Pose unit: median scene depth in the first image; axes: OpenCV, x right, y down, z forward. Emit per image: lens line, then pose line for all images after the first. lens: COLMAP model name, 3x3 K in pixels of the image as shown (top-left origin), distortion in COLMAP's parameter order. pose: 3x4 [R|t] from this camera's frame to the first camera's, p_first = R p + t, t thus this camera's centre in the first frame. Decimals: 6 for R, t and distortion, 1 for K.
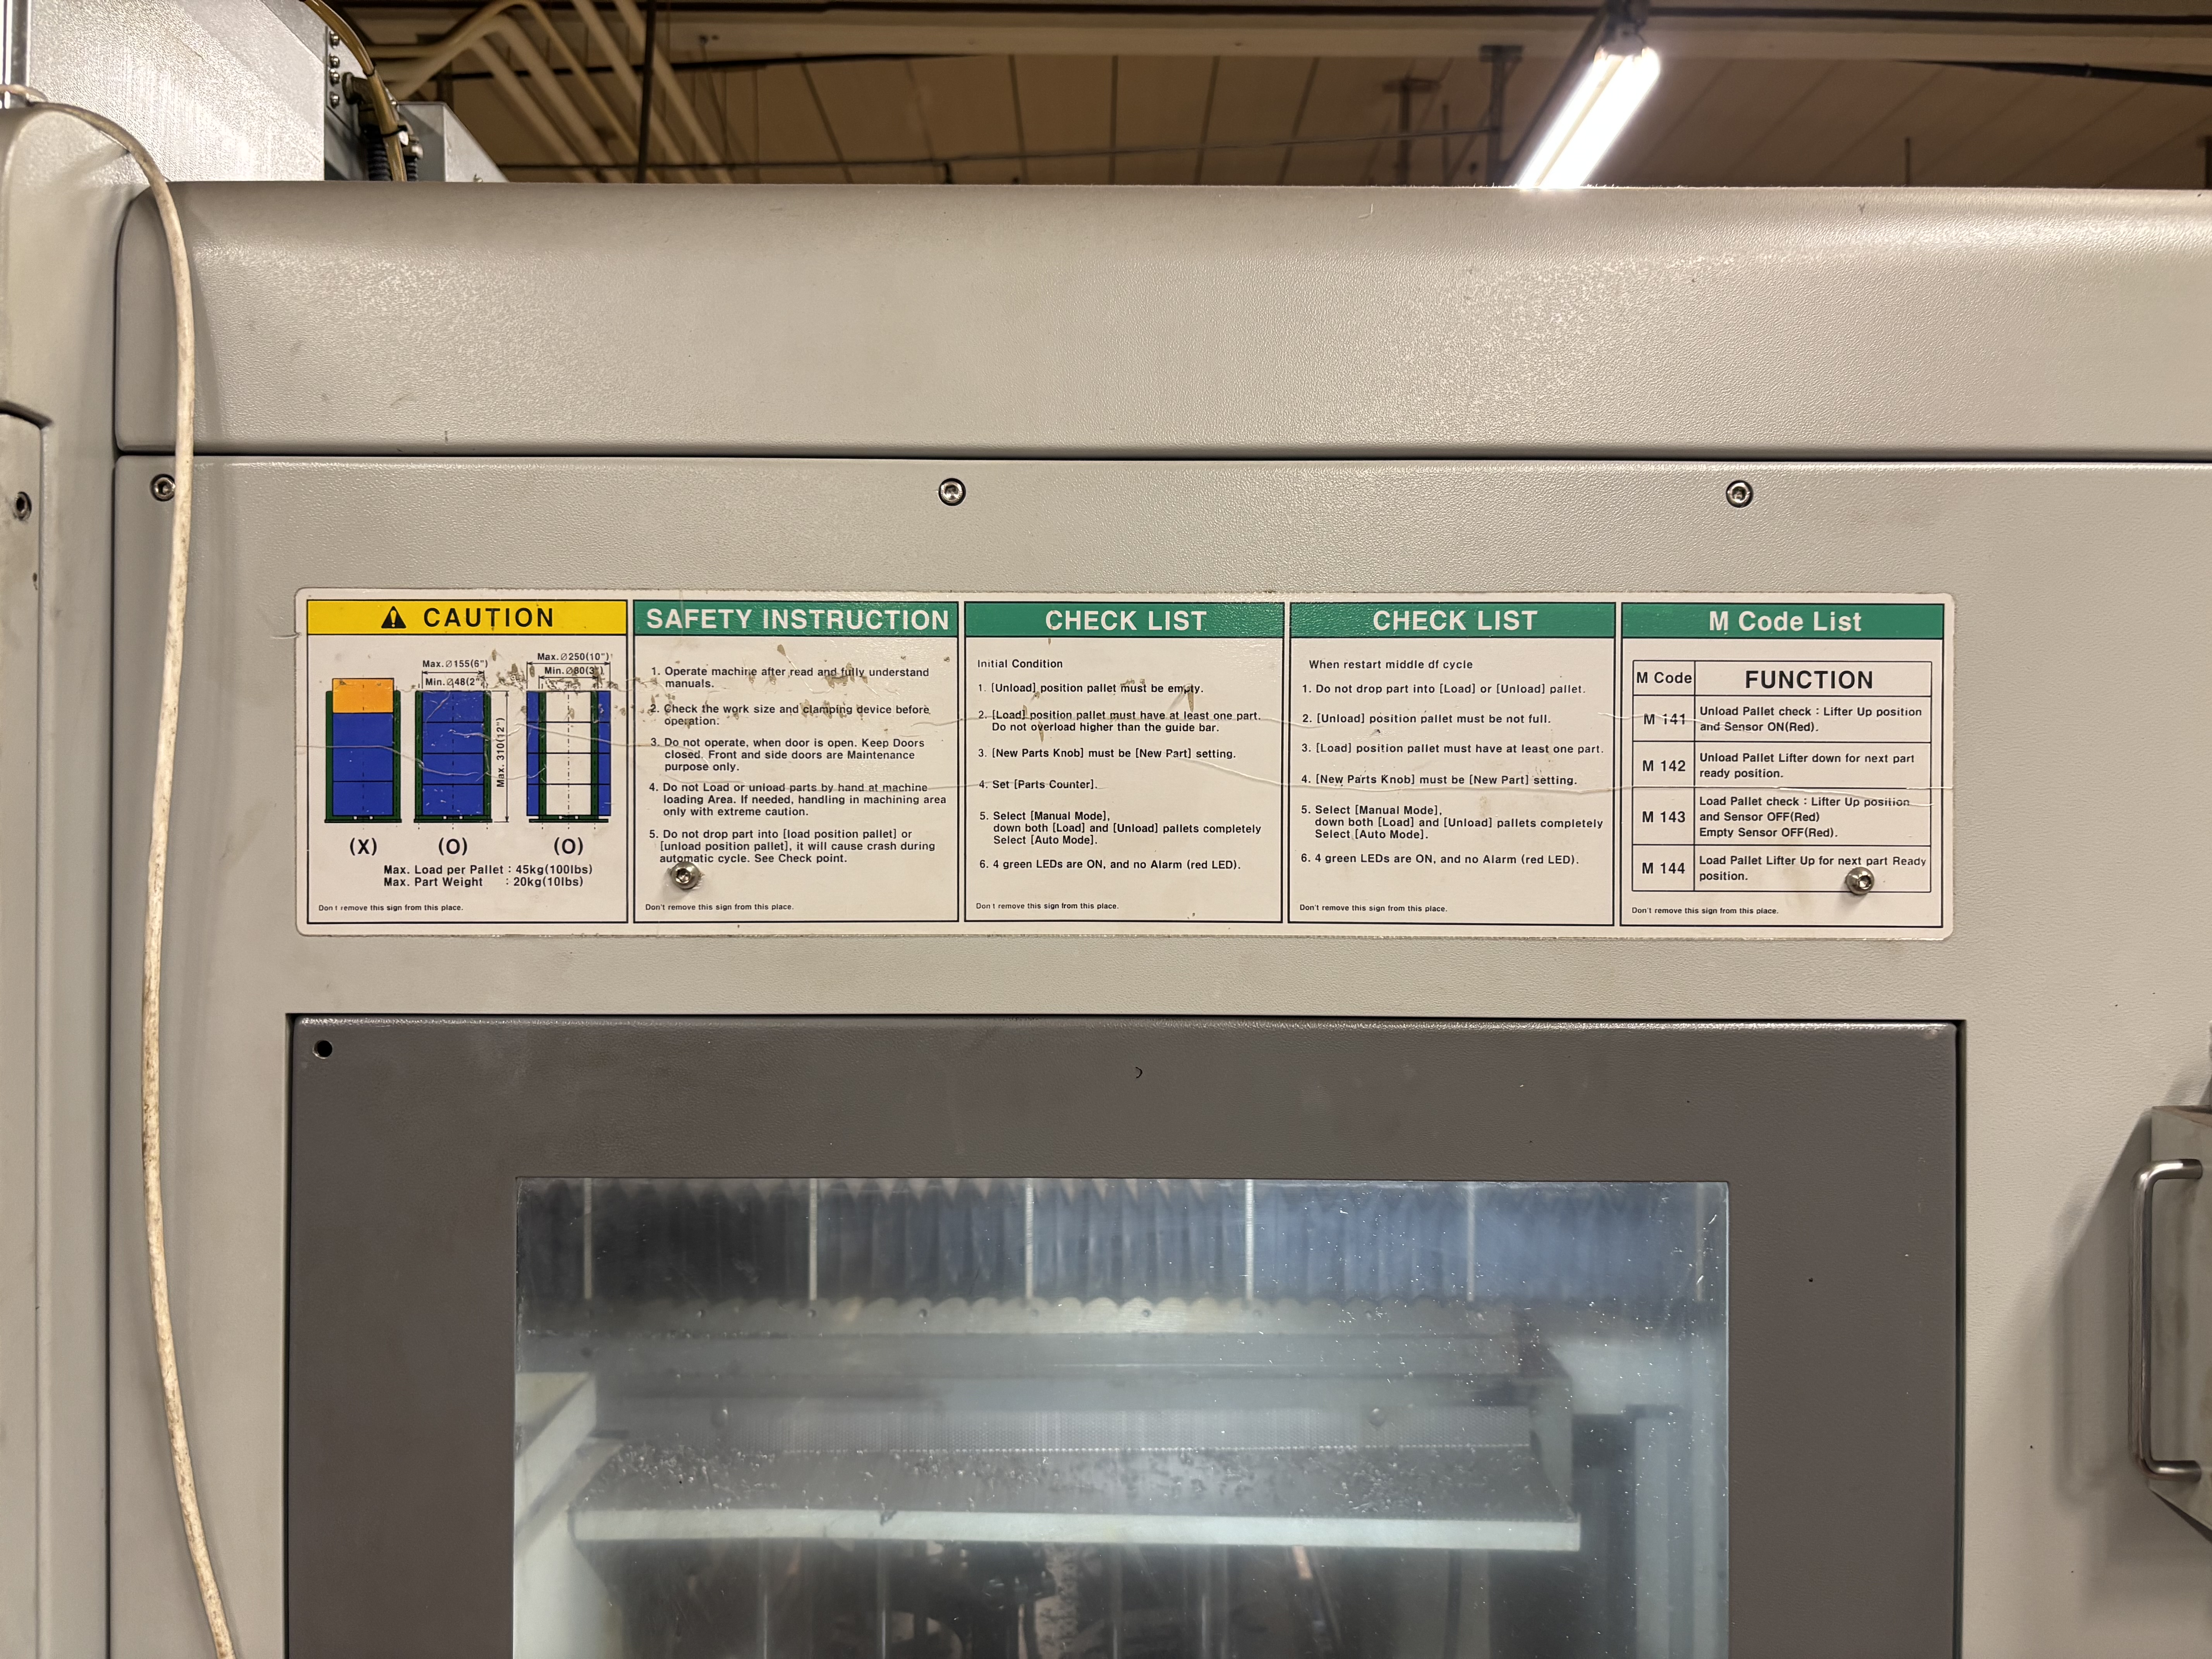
lens RADIAL K [[1724.7, 0, 1113.1], [0, 1724.7, 838.1], [0, 0, 1]] dist [0.028988, -0.002134]
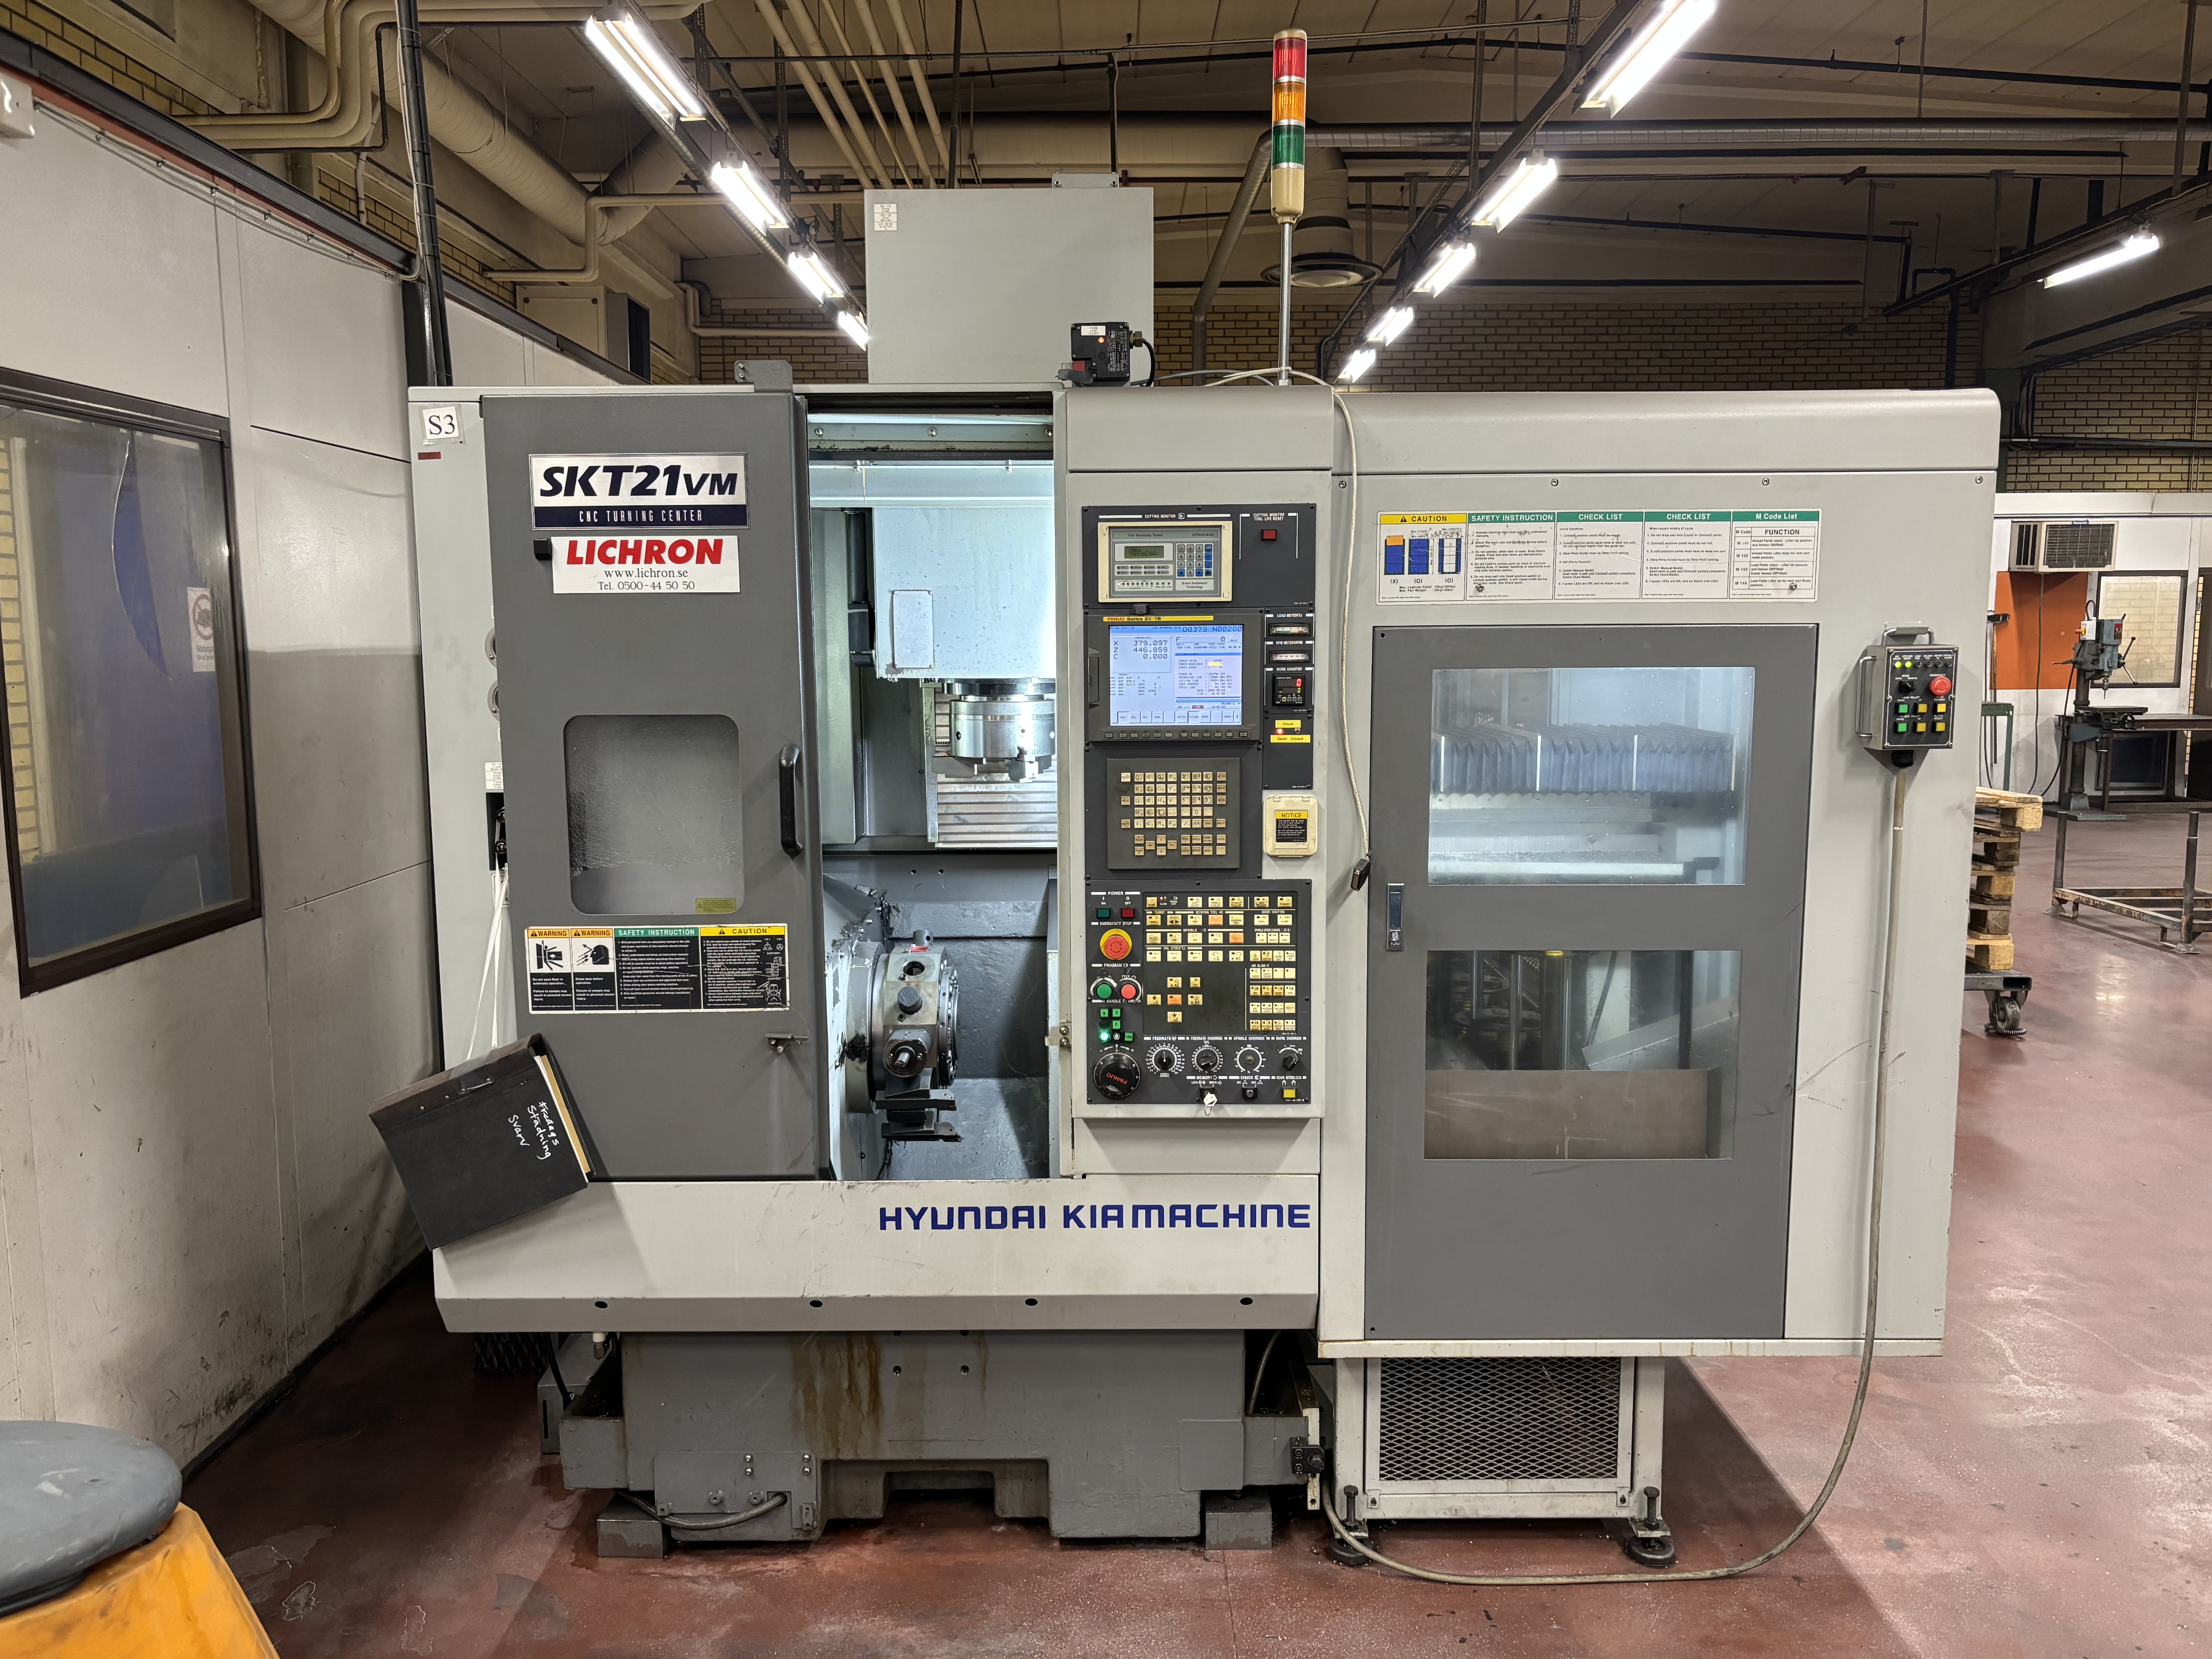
lens RADIAL K [[1696.1, 0, 1121.0], [0, 1696.1, 835.0], [0, 0, 1]] dist [0.013827, -0.010799]
pose [[0.999951, -0.009815, 0.000849, -0.506425], [0.009651, 0.993207, 0.115958, 0.058456], [-0.001982, -0.115944, 0.993254, -1.329533]]
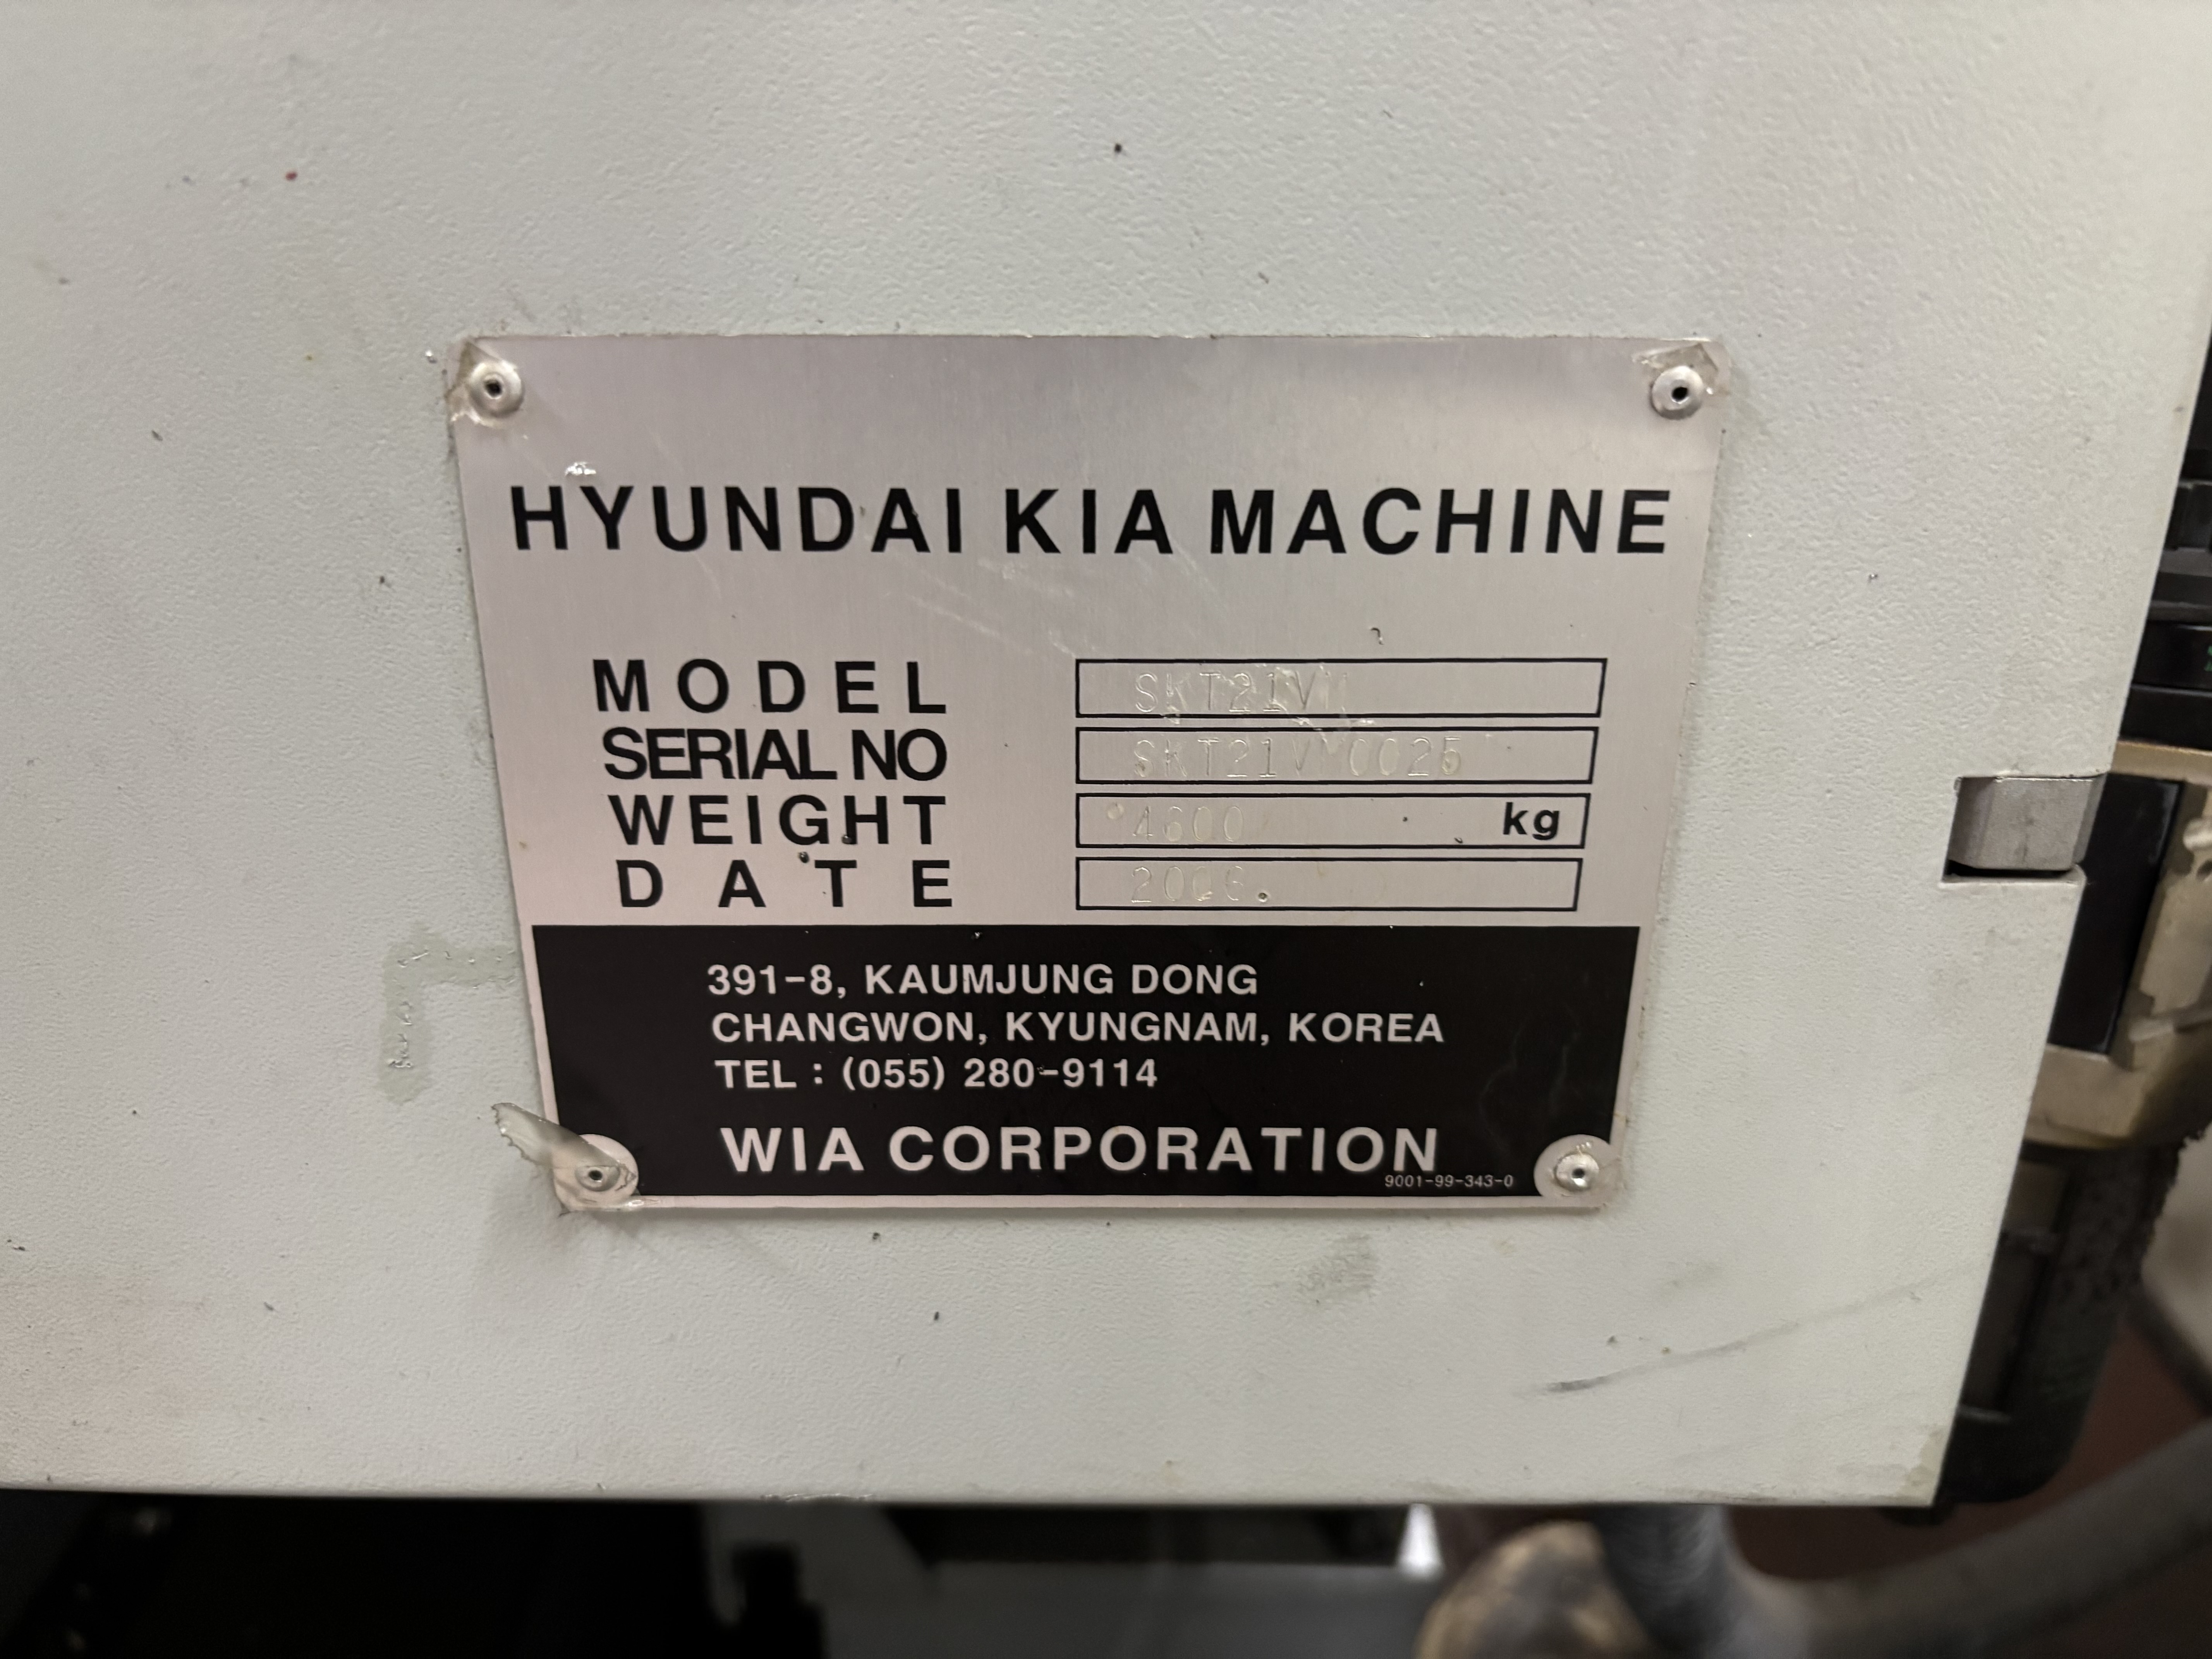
lens RADIAL K [[1696.1, 0, 1121.0], [0, 1696.1, 835.0], [0, 0, 1]] dist [0.013827, -0.010799]
pose [[0.999987, 0.004977, -0.000497, -0.523641], [-0.004455, 0.931349, 0.364100, 0.561308], [0.002275, -0.364093, 0.931360, -0.212371]]
